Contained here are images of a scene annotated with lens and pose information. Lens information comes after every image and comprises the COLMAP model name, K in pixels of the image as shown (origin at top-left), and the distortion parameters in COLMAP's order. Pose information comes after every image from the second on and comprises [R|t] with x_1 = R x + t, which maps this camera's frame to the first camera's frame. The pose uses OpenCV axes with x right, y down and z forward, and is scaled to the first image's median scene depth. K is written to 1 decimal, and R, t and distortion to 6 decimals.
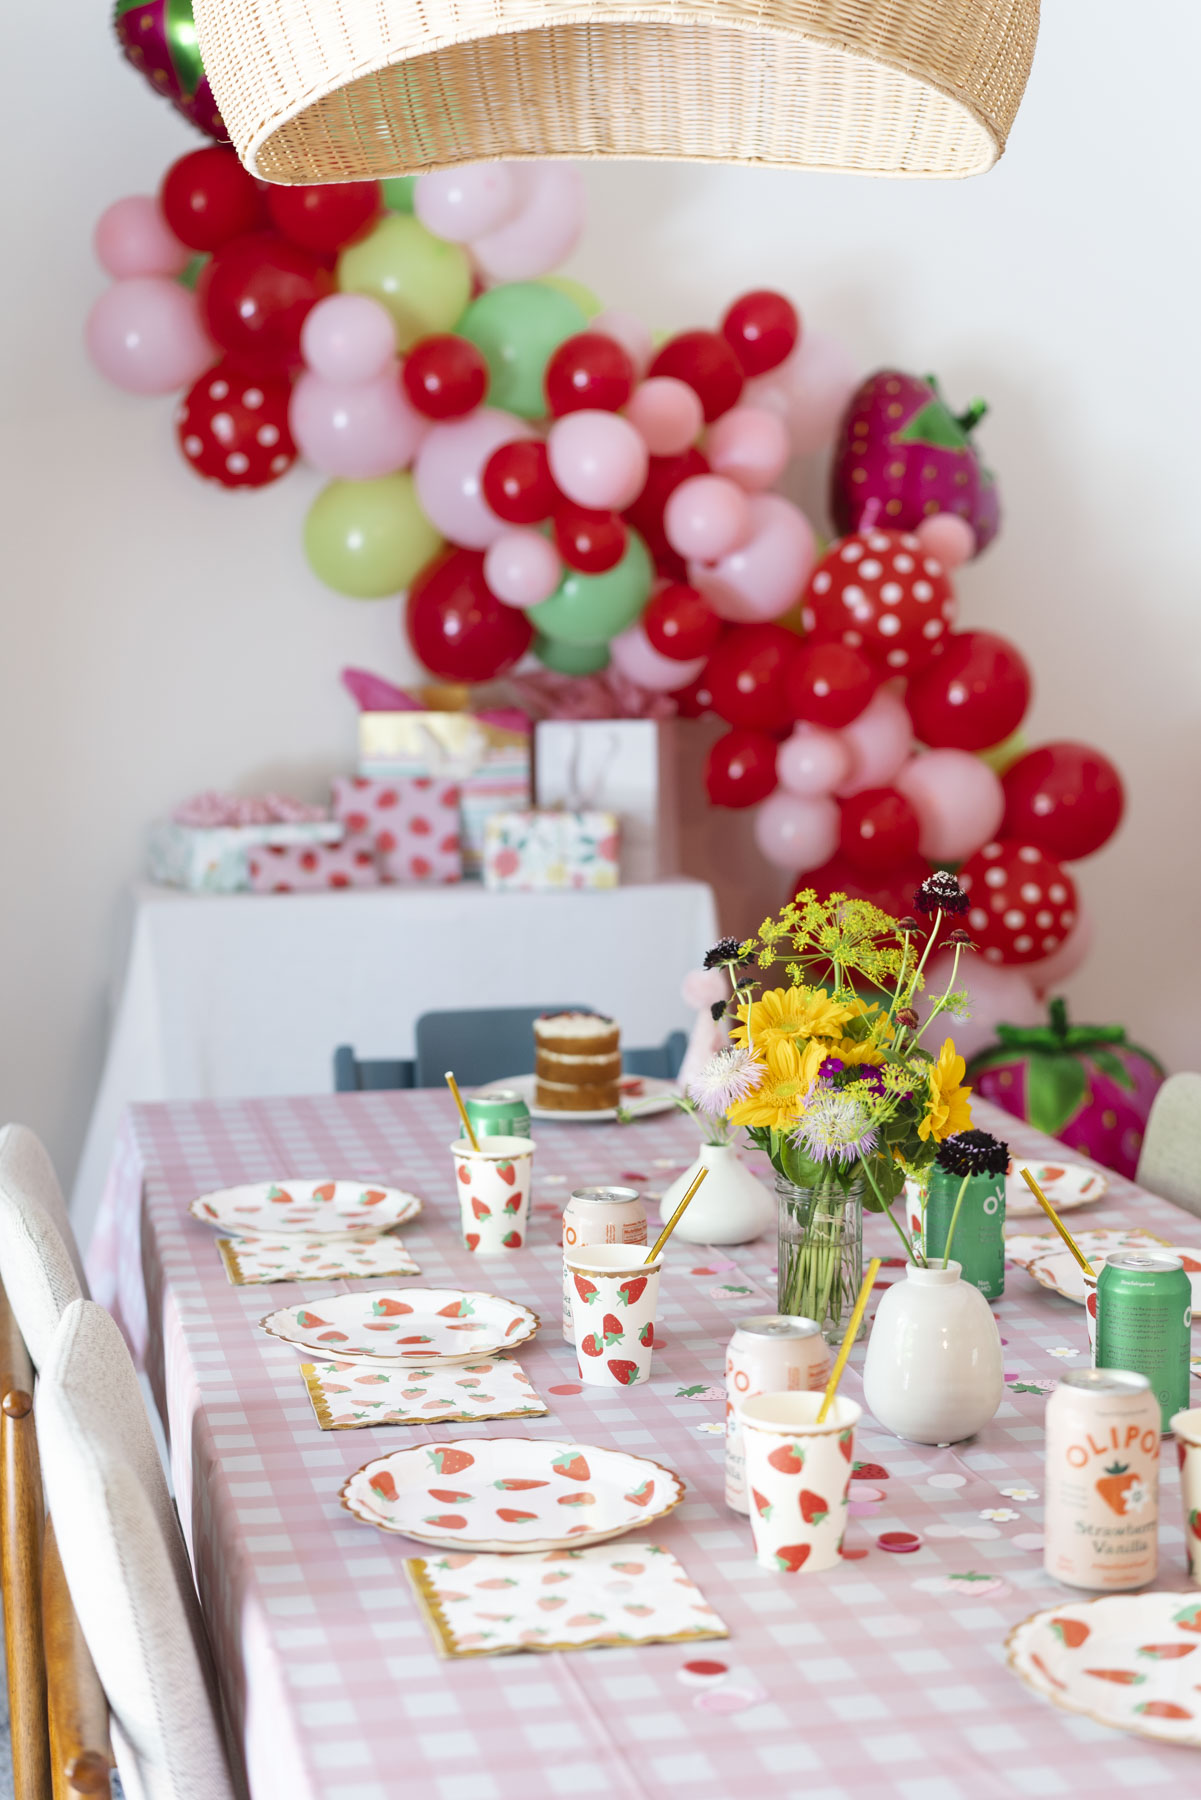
lens RADIAL K [[2913.8, 0, 583.3], [0, 2913.8, 898.0], [0, 0, 1]] dist [0.016890, 0.000000]
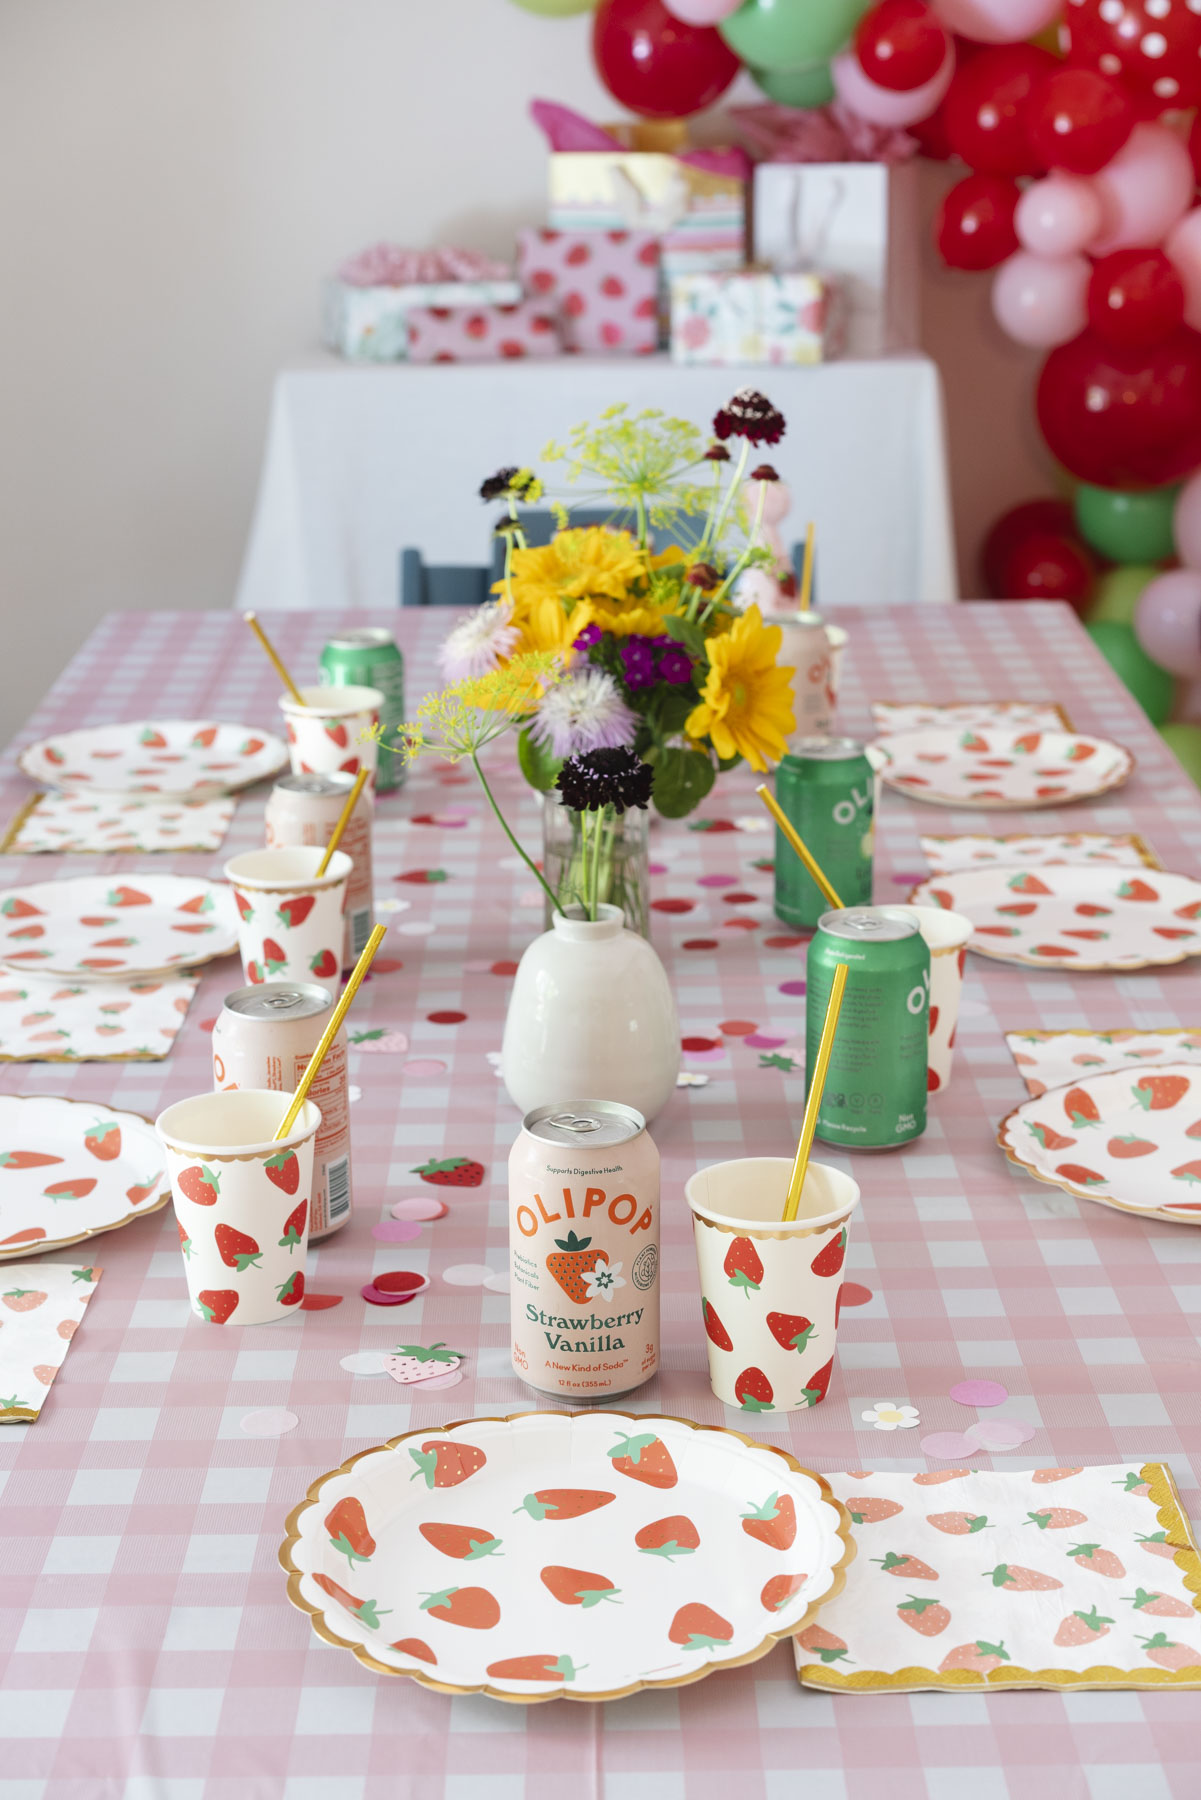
lens RADIAL K [[2913.8, 0, 608.9], [0, 2913.8, 901.3], [0, 0, 1]] dist [0.016890, 0.000000]
pose [[0.975302, 0.057674, -0.213212, 0.144487], [-0.015850, 0.981093, 0.192885, -0.012981], [0.220305, -0.184741, 0.957777, 0.131872]]
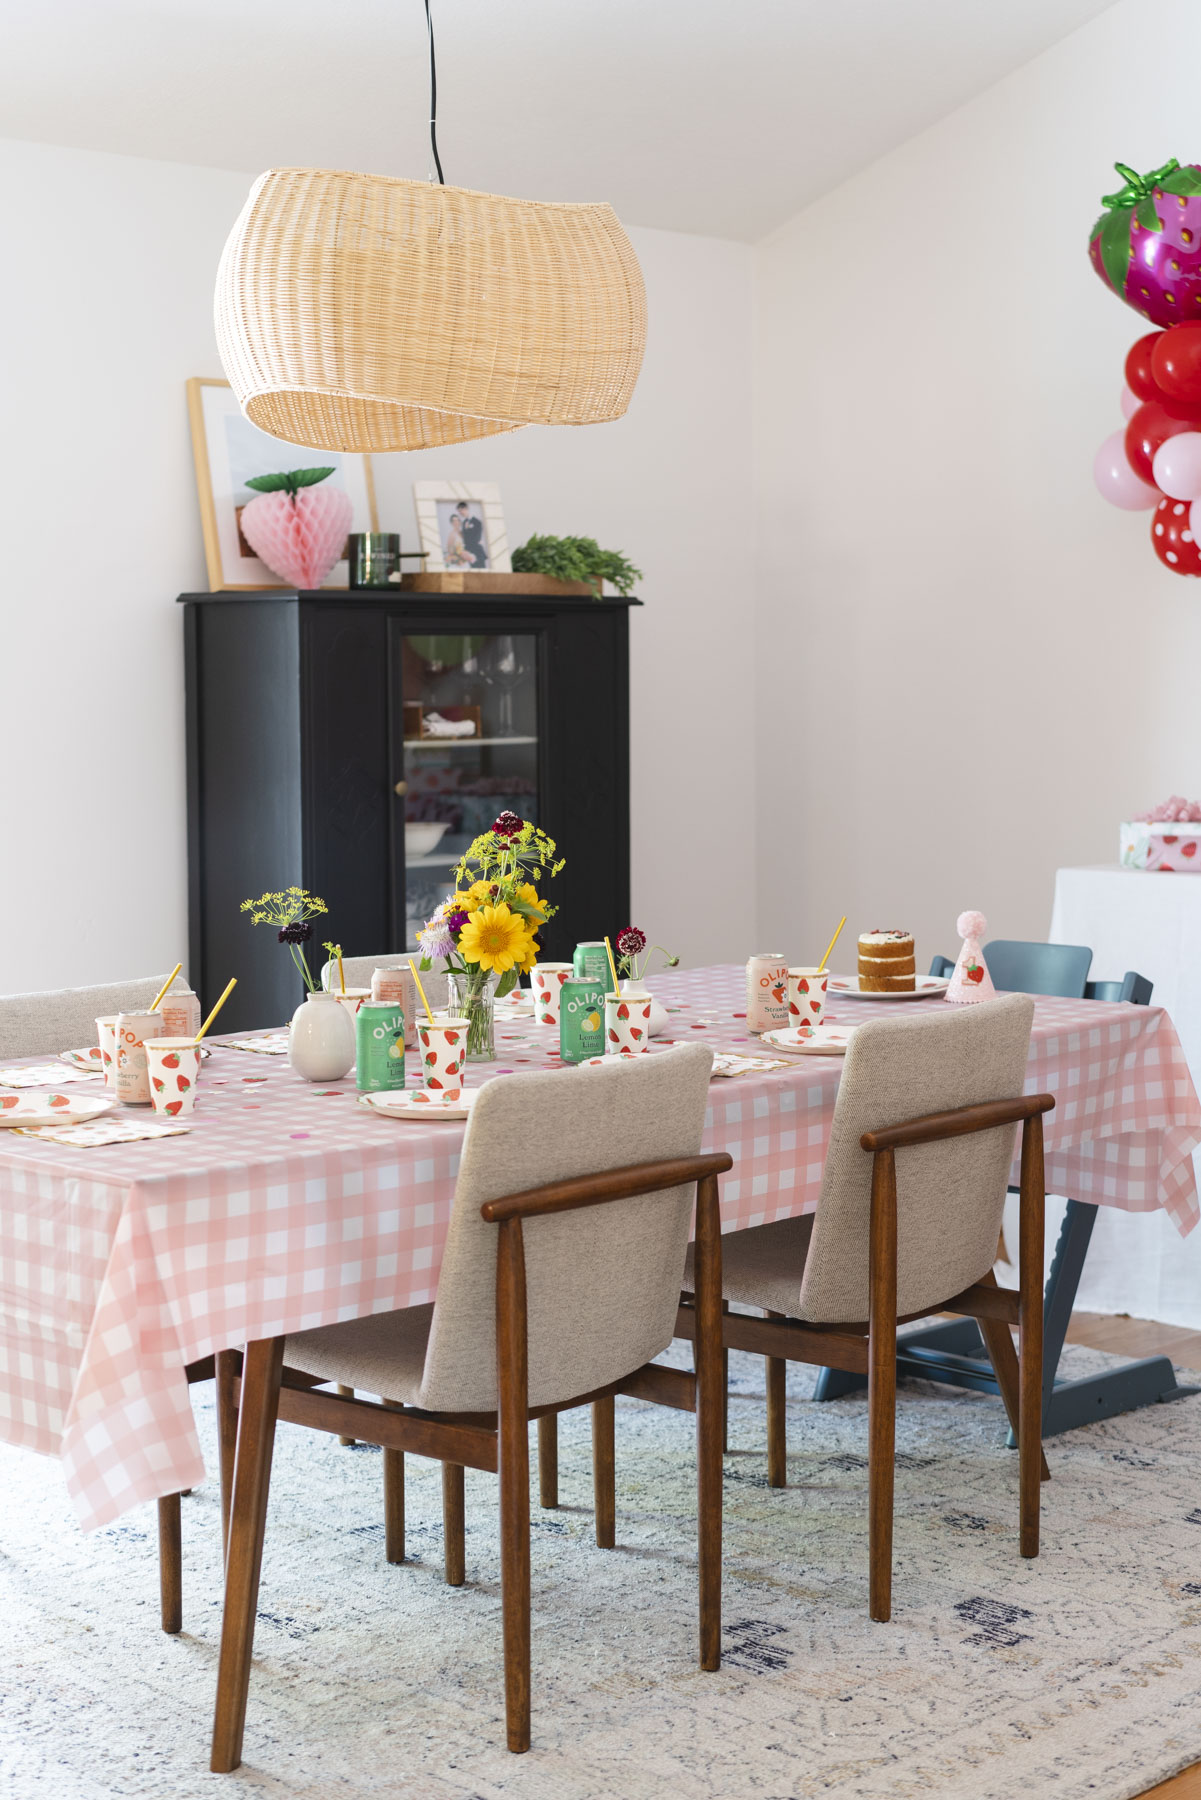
lens RADIAL K [[2913.8, 0, 594.9], [0, 2913.8, 904.1], [0, 0, 1]] dist [0.016890, 0.000000]
pose [[0.535268, 0.073785, -0.841454, 0.898558], [-0.089174, 0.995547, 0.030571, -0.004387], [0.839962, 0.058672, 0.539464, 0.047309]]
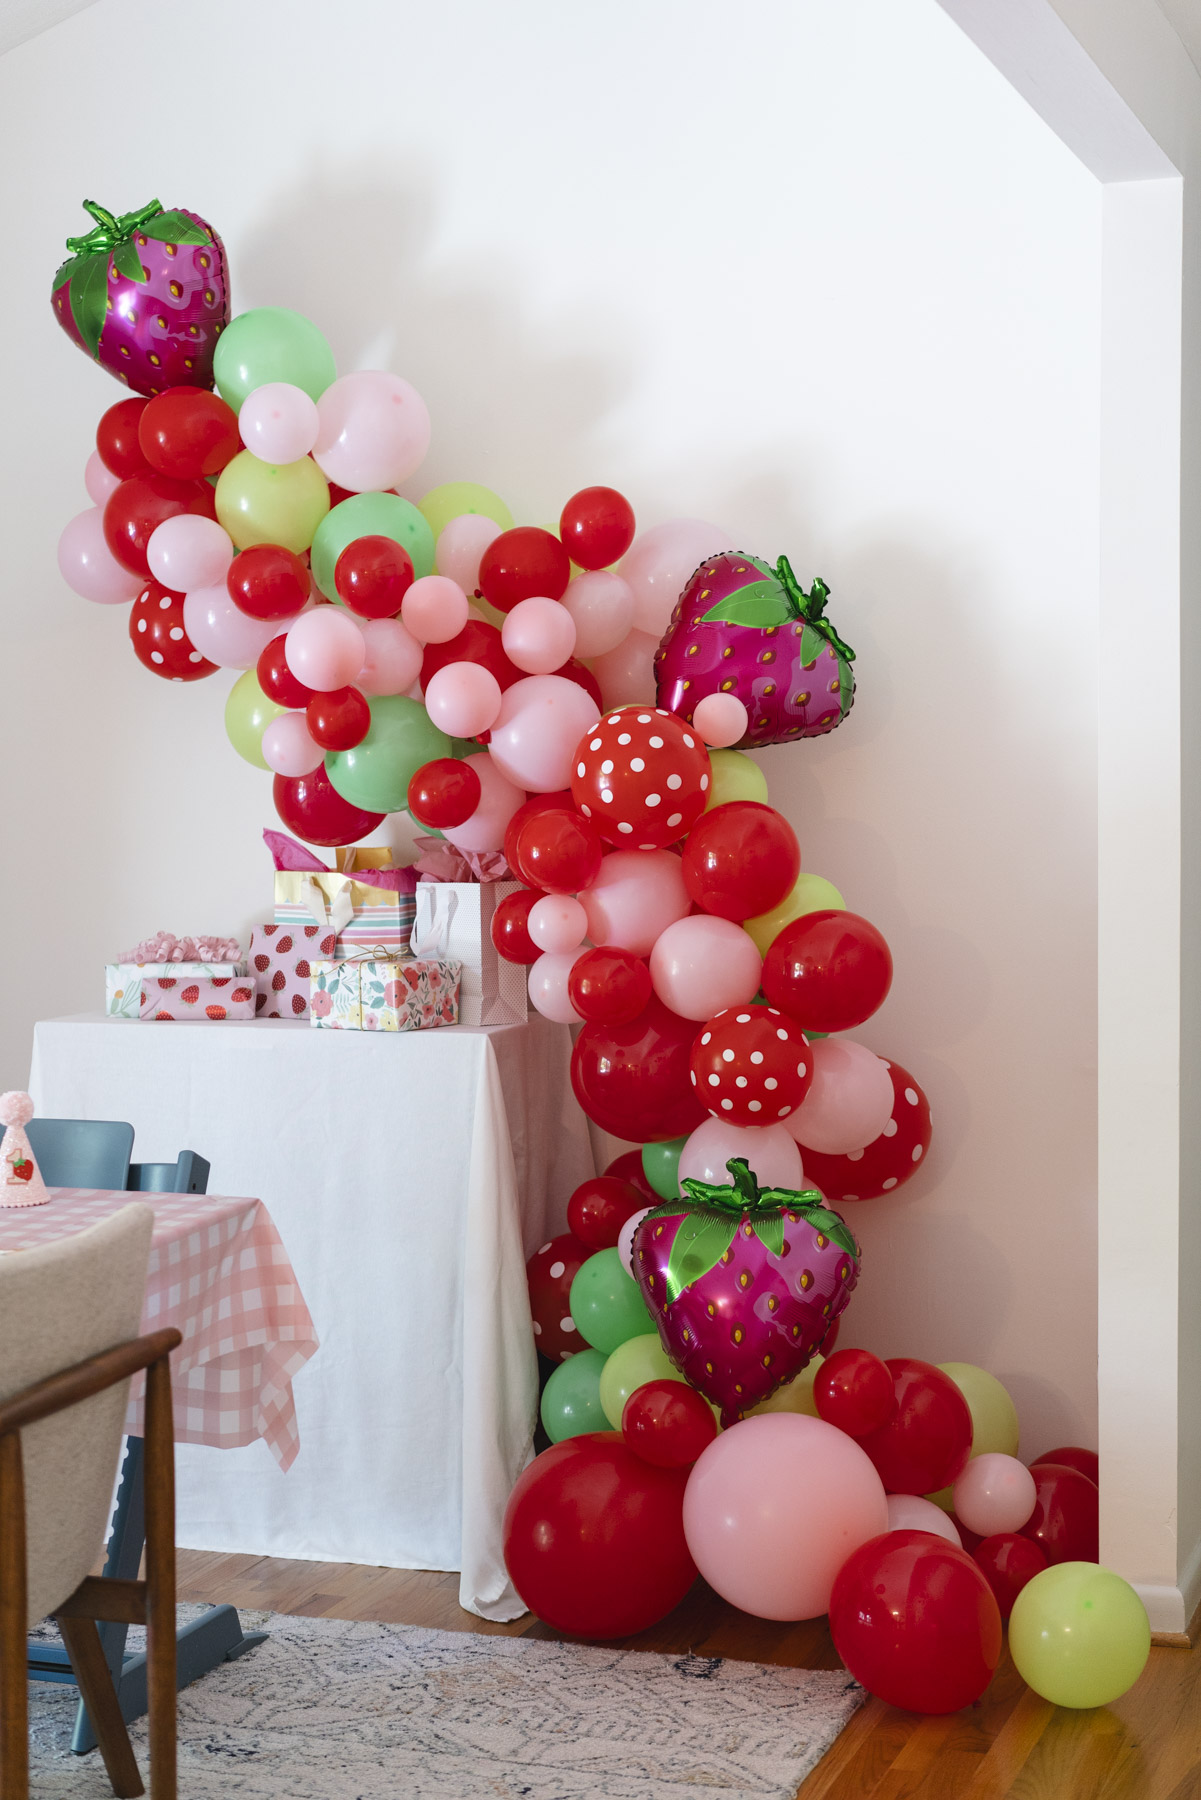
lens RADIAL K [[2913.8, 0, 614.2], [0, 2913.8, 895.9], [0, 0, 1]] dist [0.016890, 0.000000]
pose [[0.847324, 0.026385, -0.530420, 0.670838], [-0.055765, 0.997664, -0.039454, -0.015506], [0.528140, 0.063010, 0.846817, 0.102173]]
